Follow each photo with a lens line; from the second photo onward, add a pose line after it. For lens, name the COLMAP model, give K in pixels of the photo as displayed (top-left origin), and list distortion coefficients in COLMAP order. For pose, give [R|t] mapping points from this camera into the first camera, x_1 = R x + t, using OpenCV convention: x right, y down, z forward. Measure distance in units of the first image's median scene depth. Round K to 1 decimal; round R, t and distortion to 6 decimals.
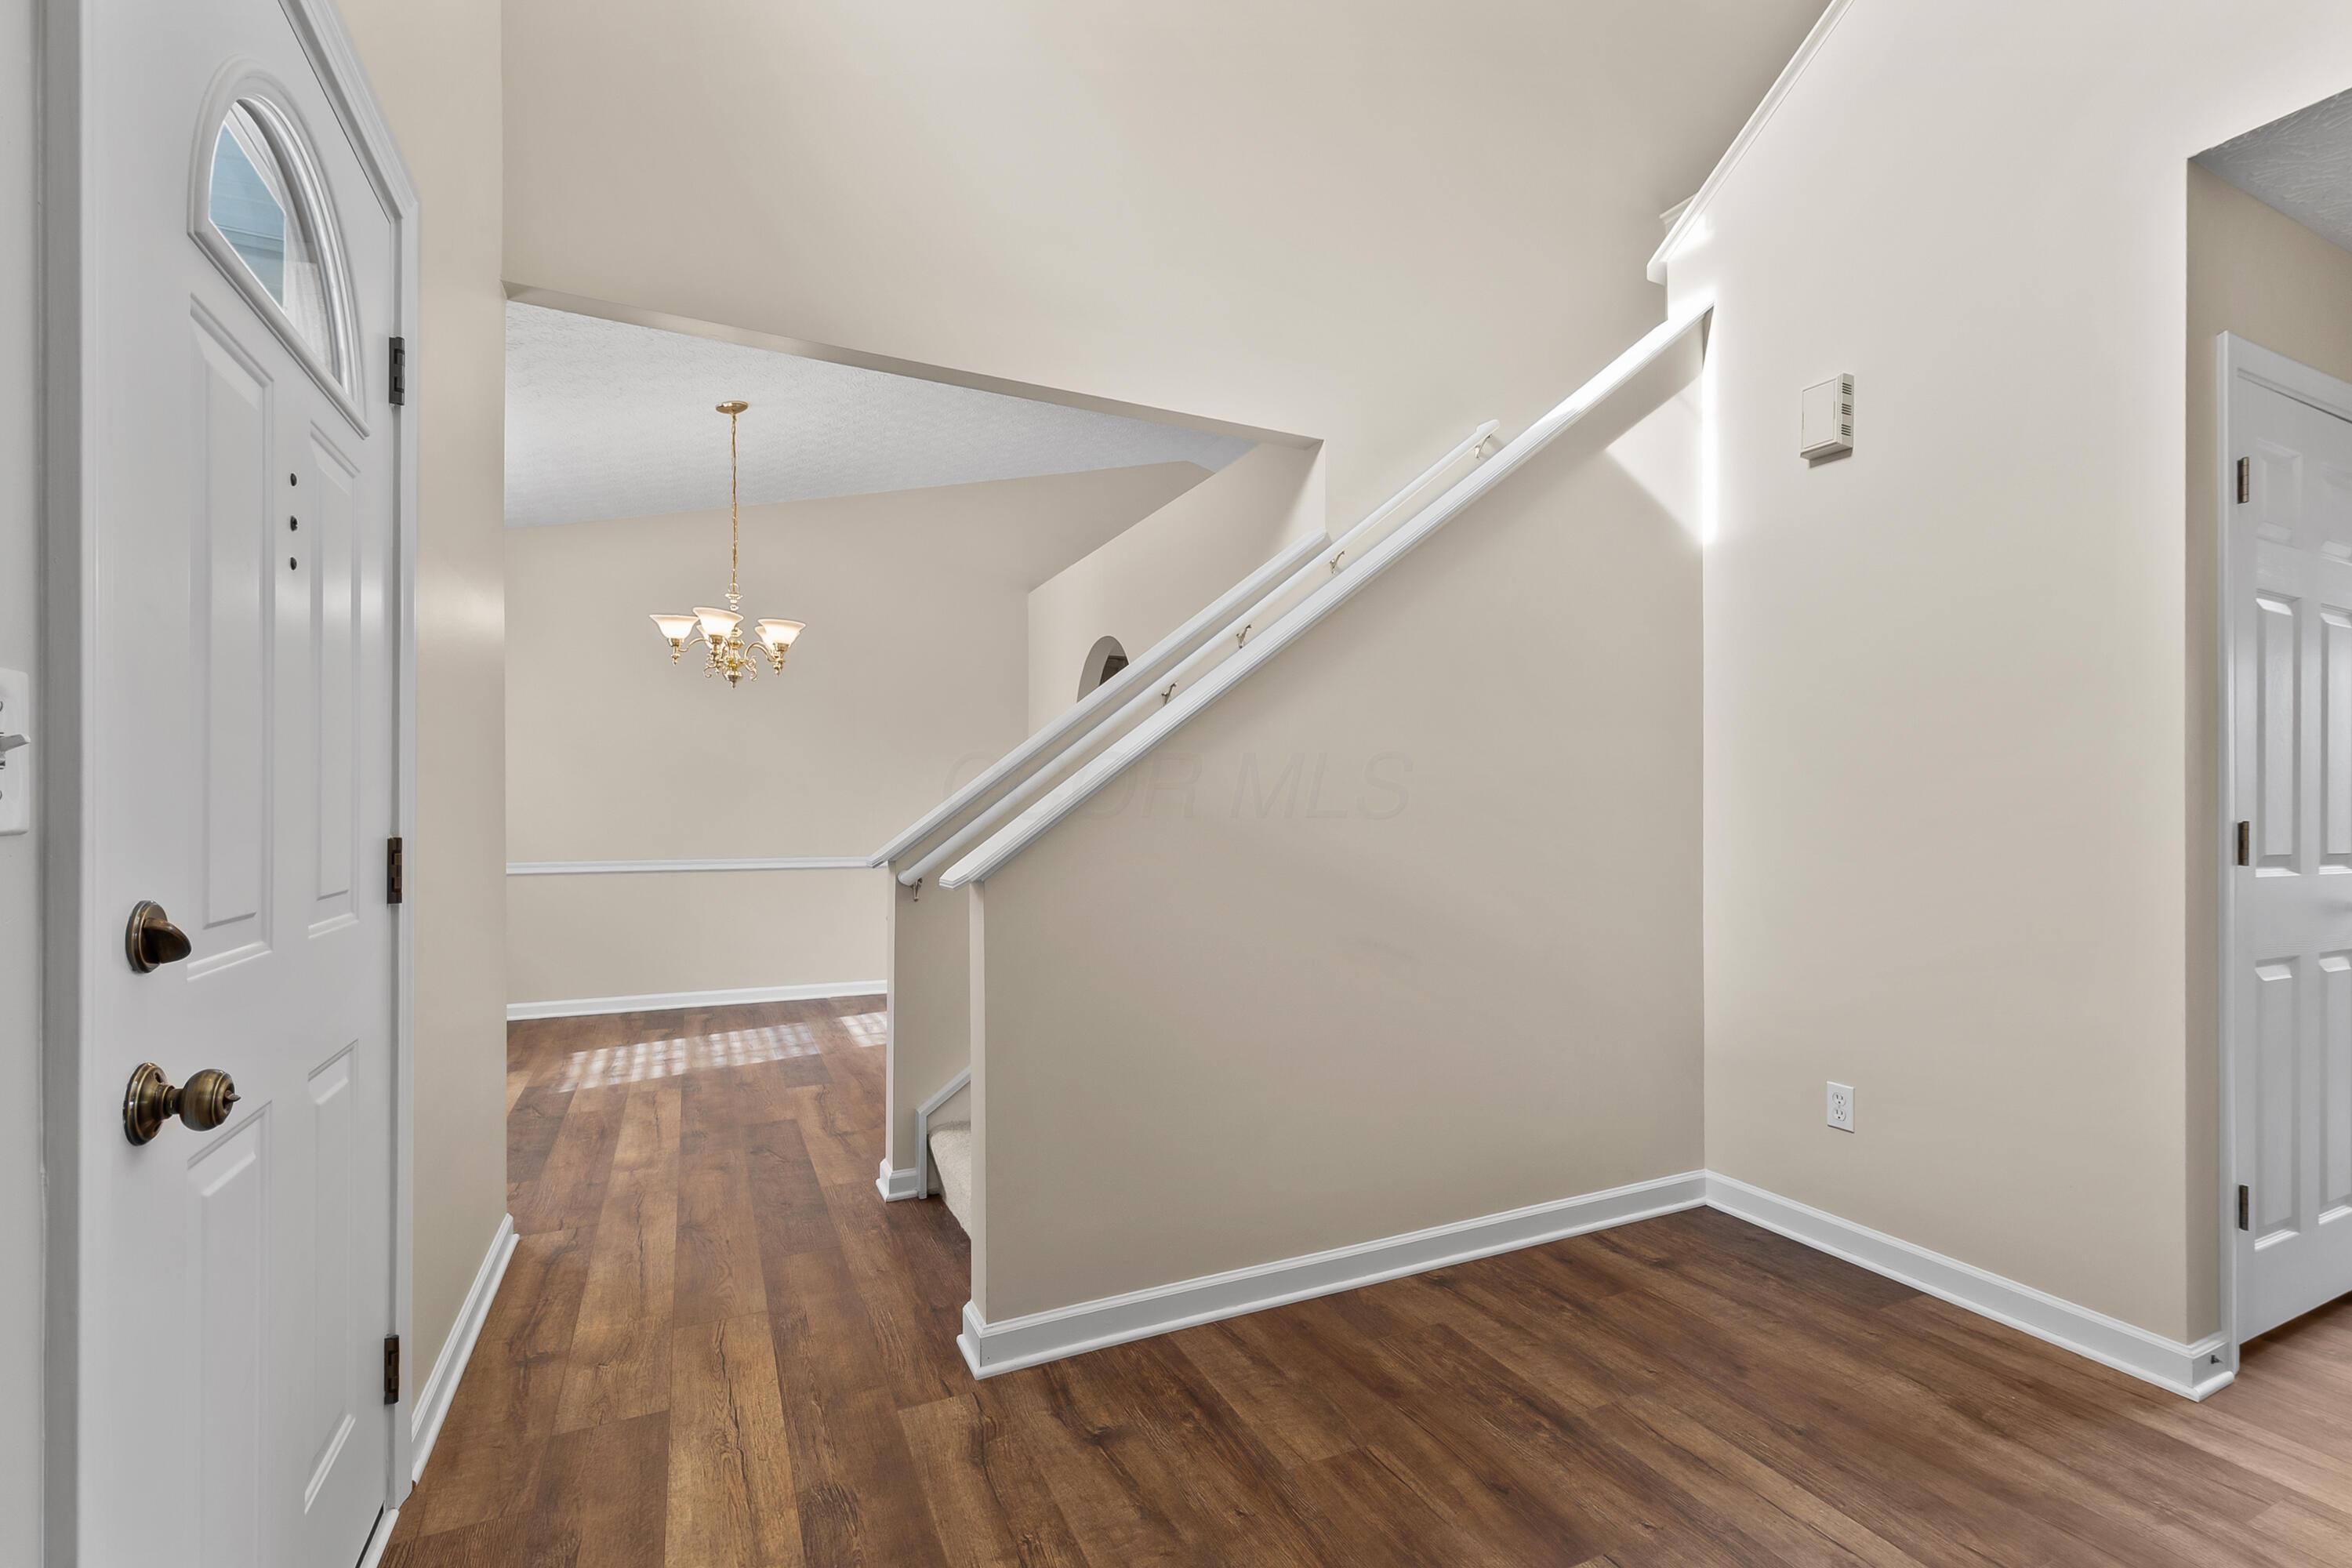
lens RADIAL K [[1040.4, 0, 1210.7], [0, 1040.4, 812.3], [0, 0, 1]] dist [-0.001120, -0.000436]
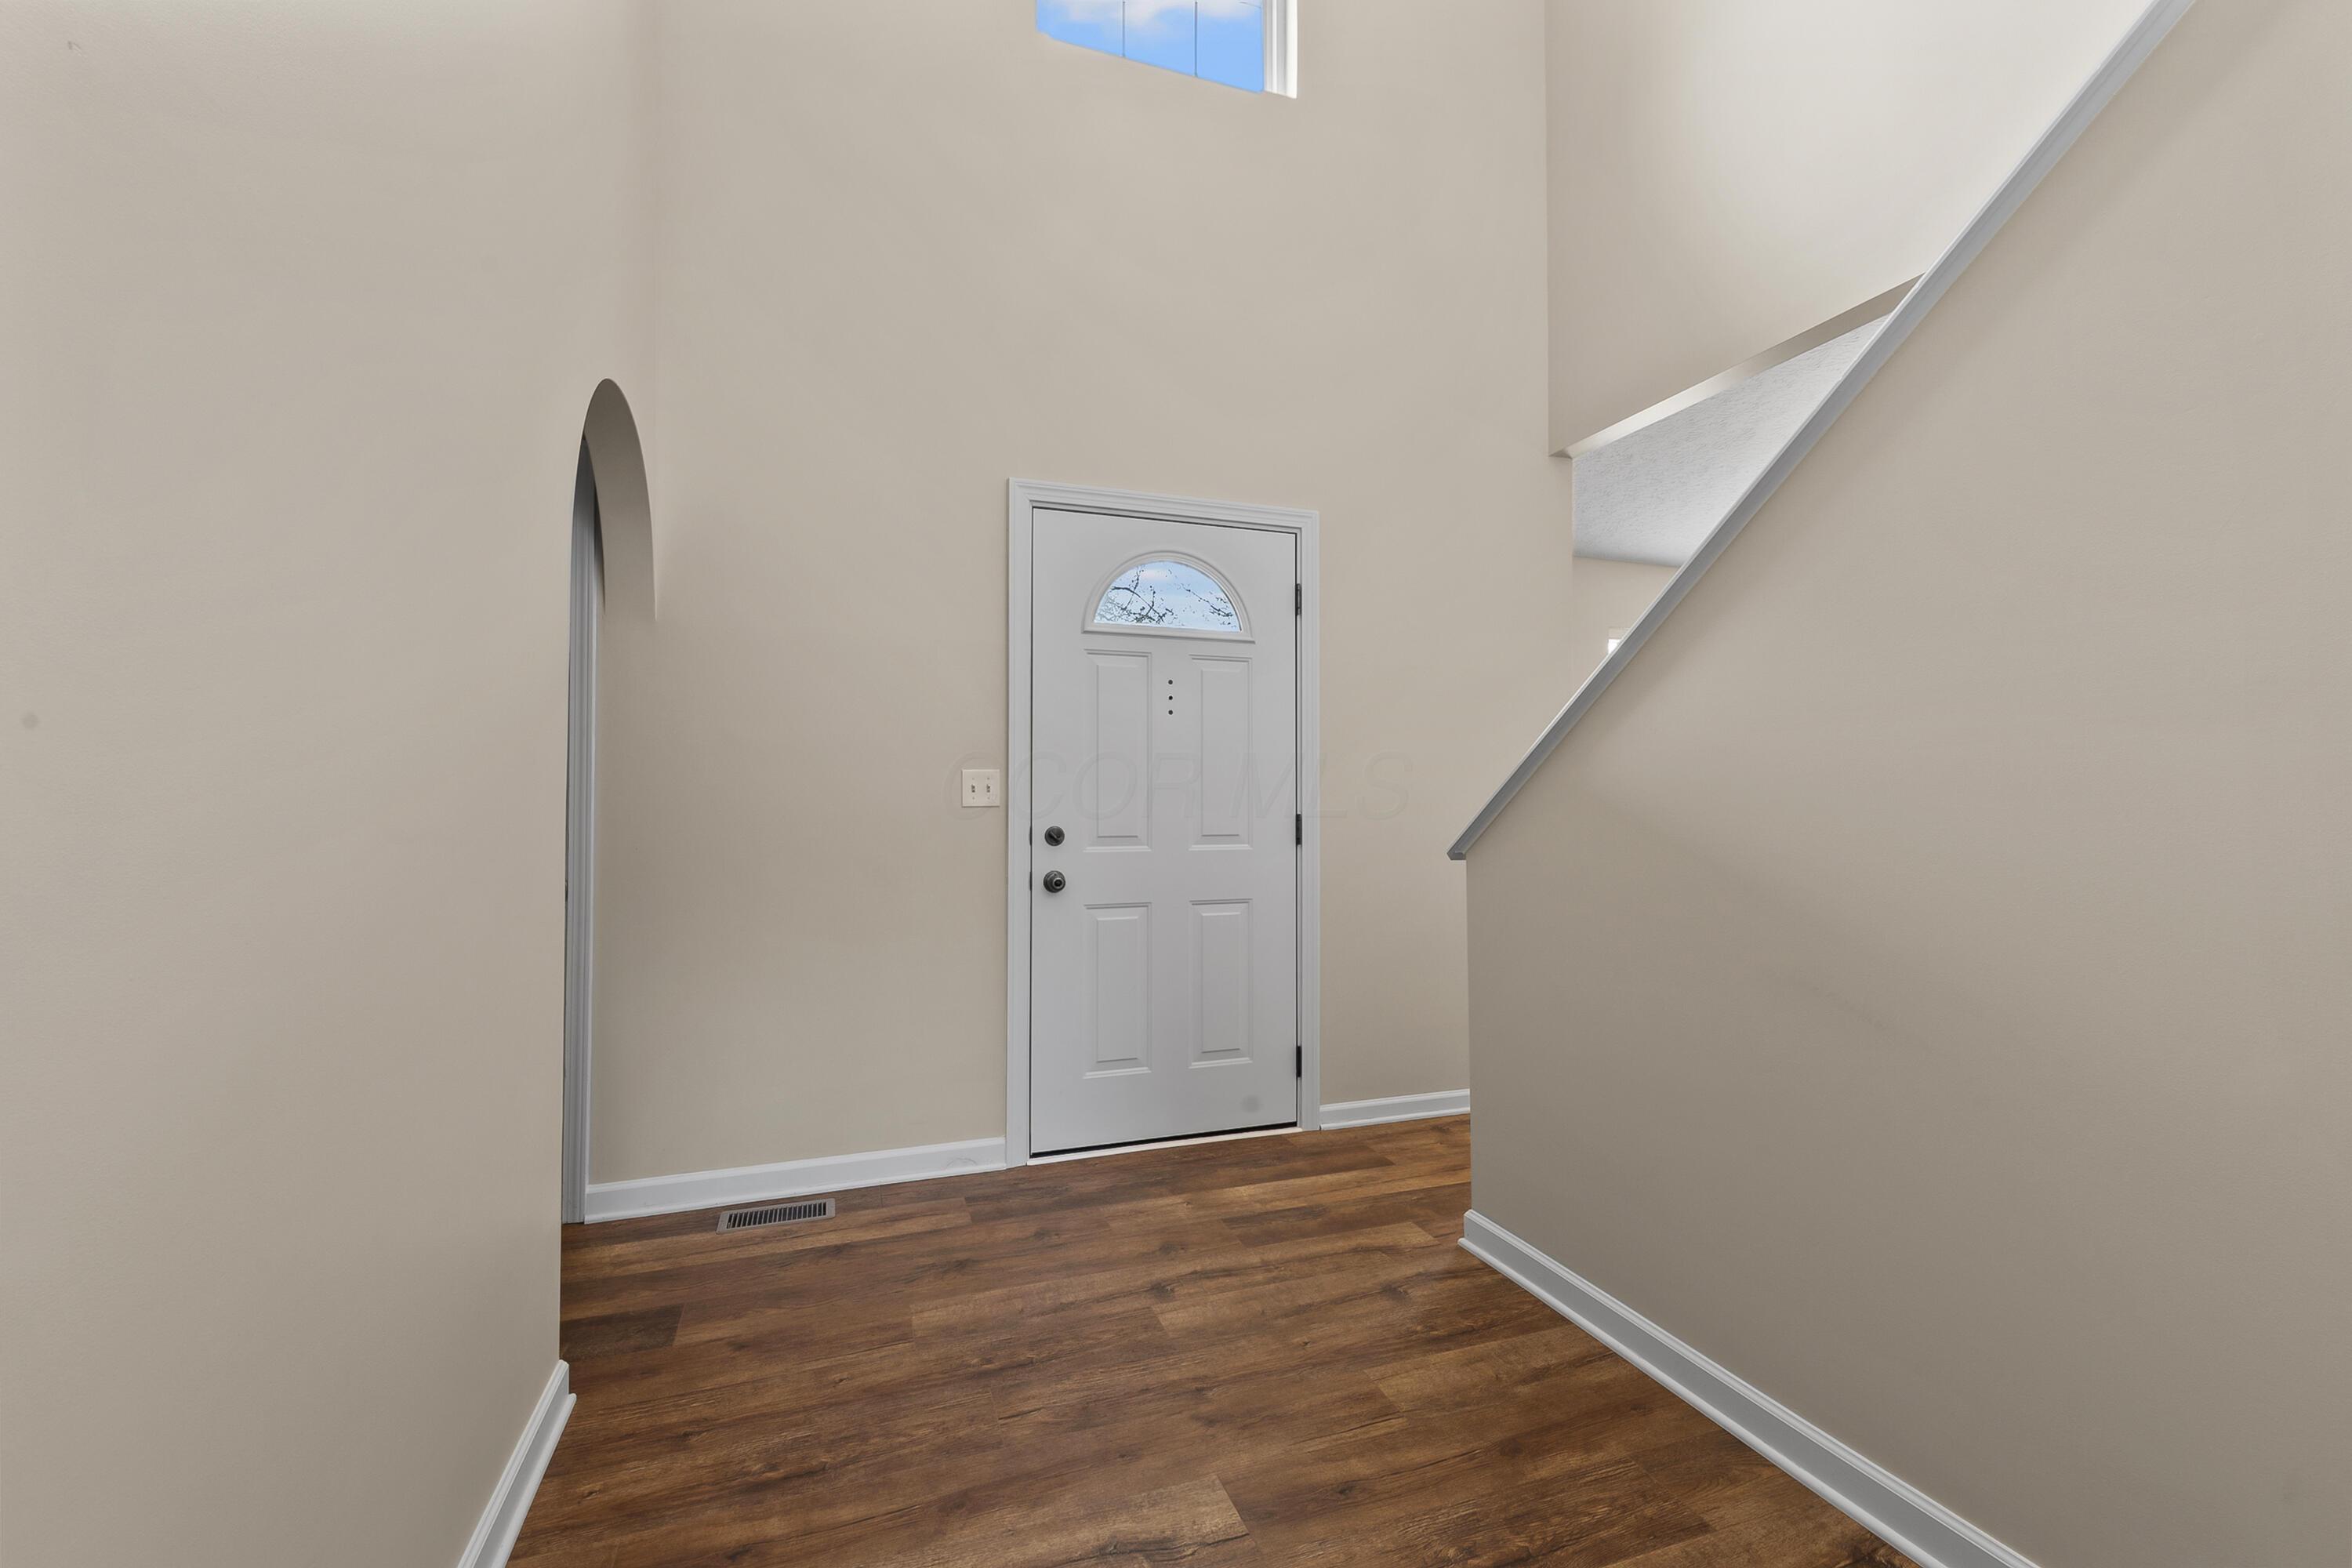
lens RADIAL K [[994.4, 0, 1176.0], [0, 994.4, 784.0], [0, 0, 1]] dist [-0.001894, -0.000086]
pose [[-0.125905, -0.025175, -0.991723, 1.186778], [-0.000696, 0.999680, -0.025289, 0.013063], [0.992042, -0.002494, -0.125882, 0.921380]]
